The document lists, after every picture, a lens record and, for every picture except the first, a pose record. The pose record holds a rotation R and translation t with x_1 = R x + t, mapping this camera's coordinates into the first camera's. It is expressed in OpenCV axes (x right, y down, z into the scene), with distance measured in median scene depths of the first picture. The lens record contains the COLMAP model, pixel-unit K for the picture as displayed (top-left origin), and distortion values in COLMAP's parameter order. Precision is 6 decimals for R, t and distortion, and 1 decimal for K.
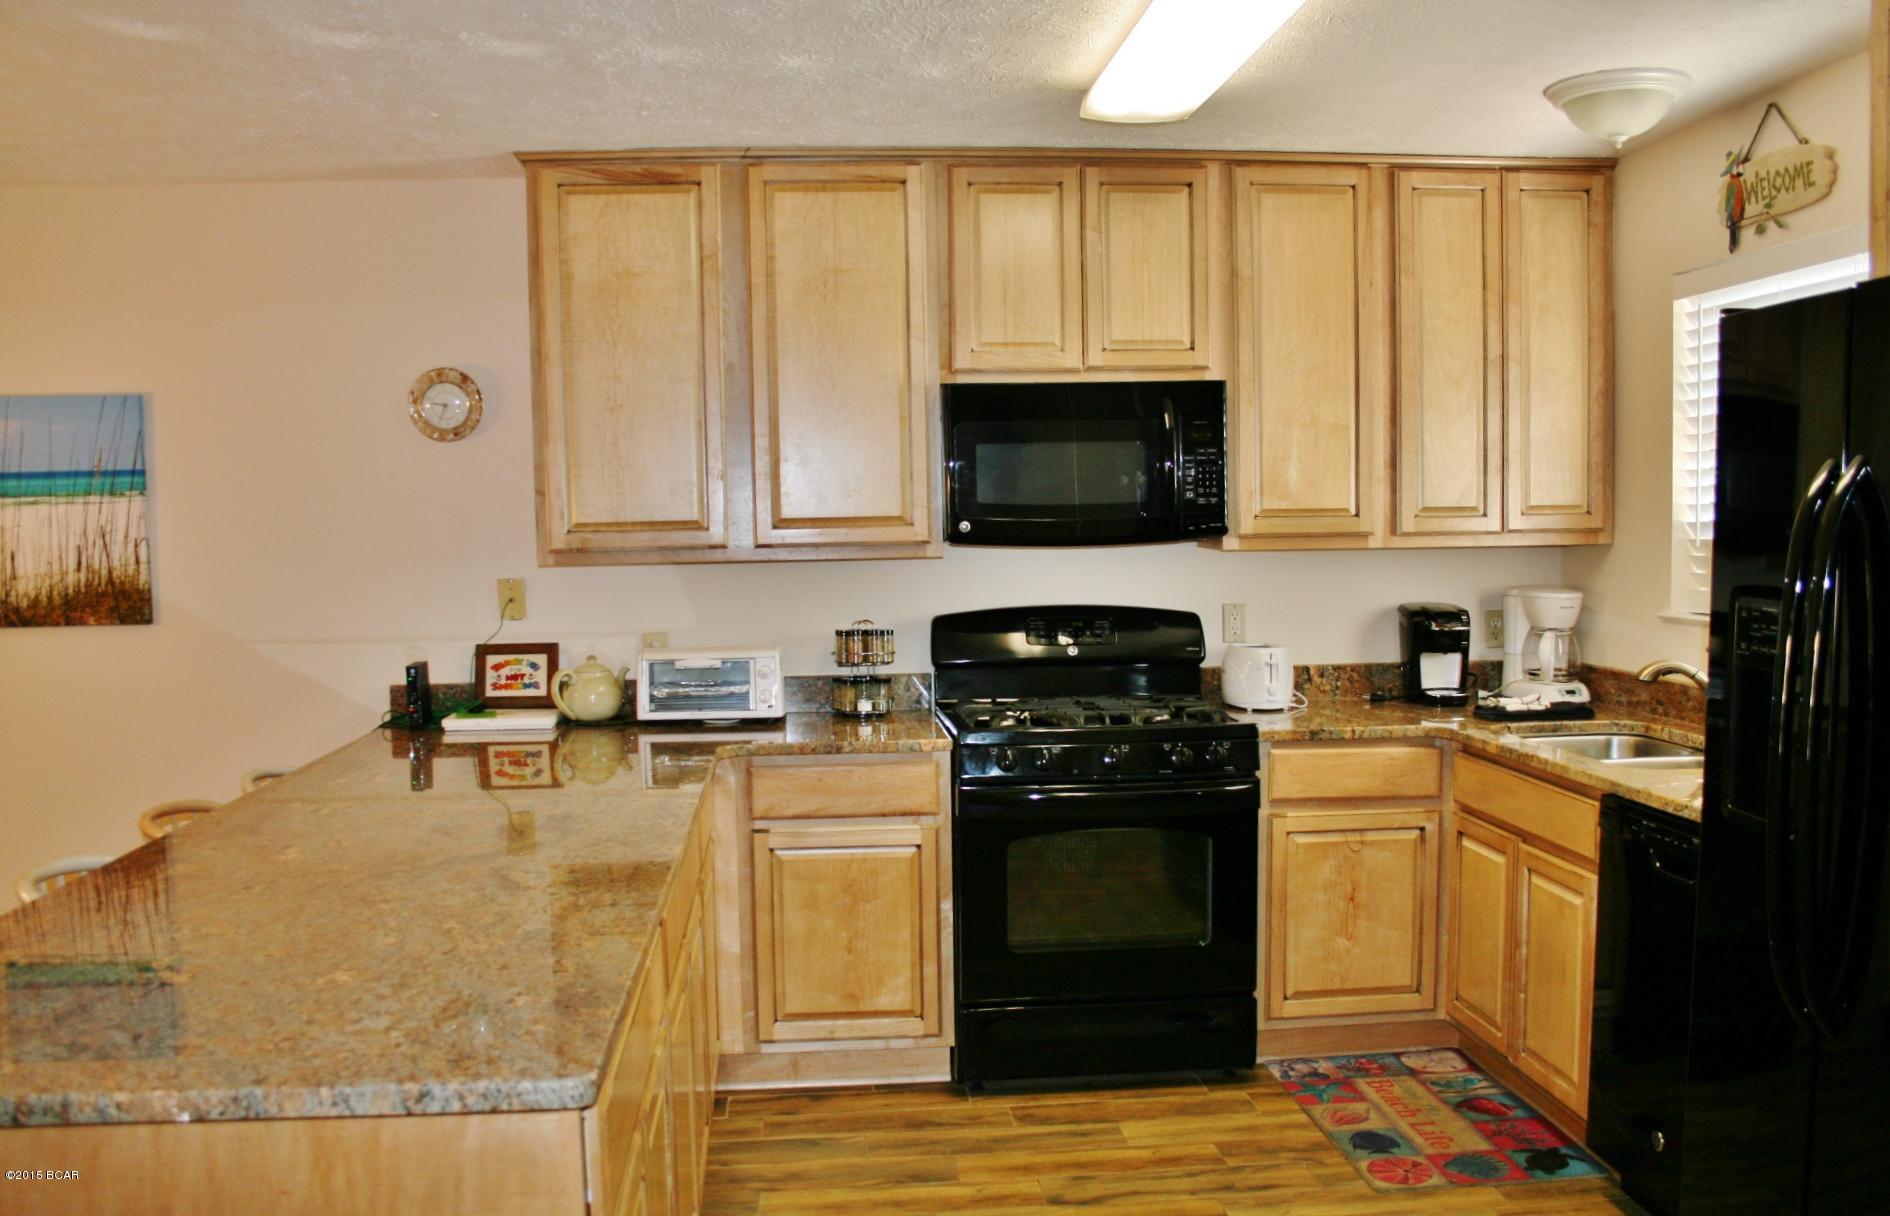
lens RADIAL K [[1623.5, 0, 949.7], [0, 1623.5, 613.7], [0, 0, 1]] dist [-0.116108, 0.059893]
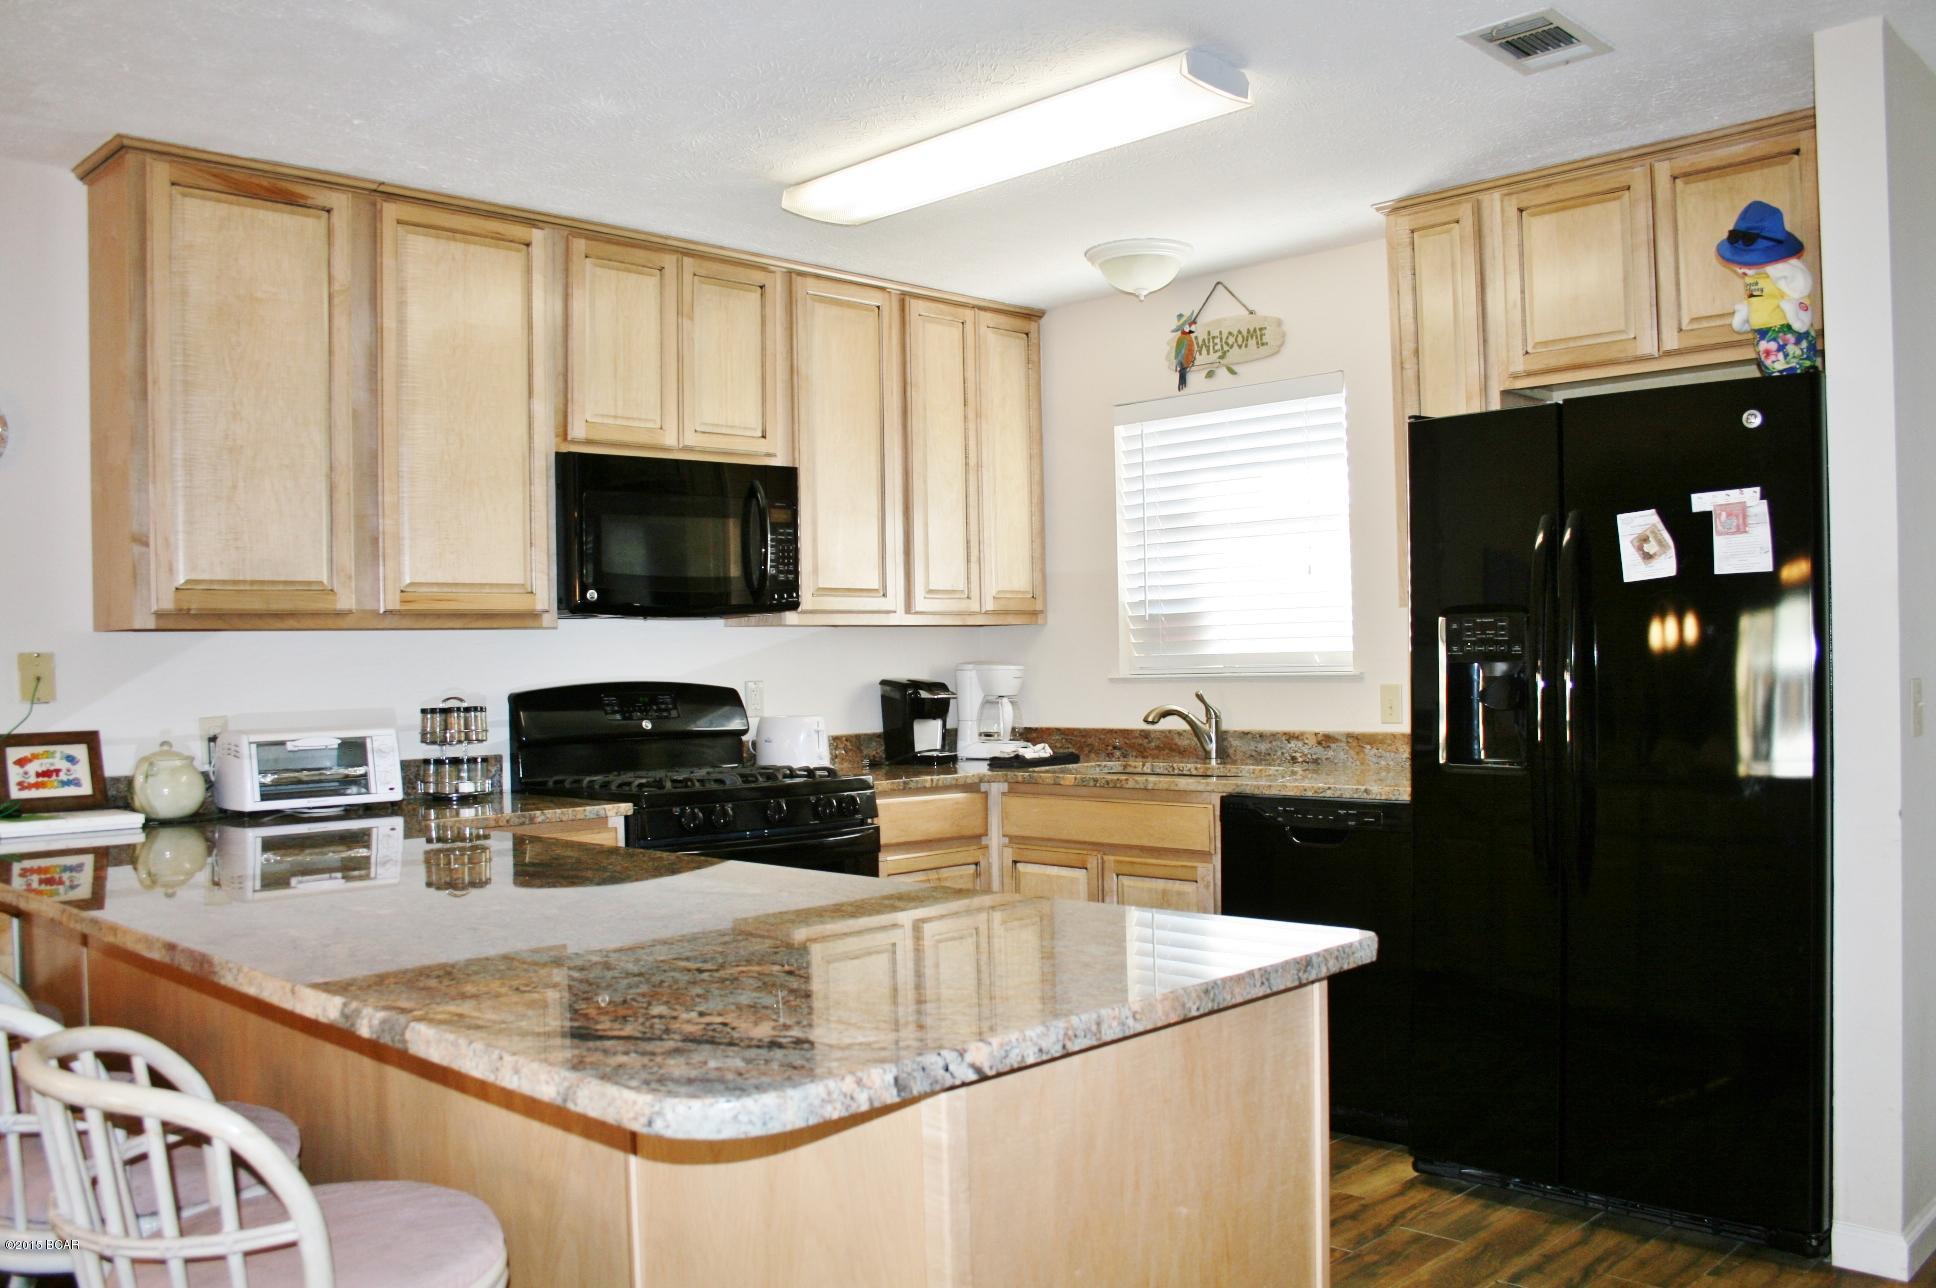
lens RADIAL K [[1634.9, 0, 974.4], [0, 1634.9, 646.0], [0, 0, 1]] dist [-0.130016, 0.112528]
pose [[0.762290, 0.003527, 0.647226, -0.447874], [0.049177, 0.996779, -0.063351, 0.050875], [-0.645365, 0.080121, 0.759661, 0.097880]]
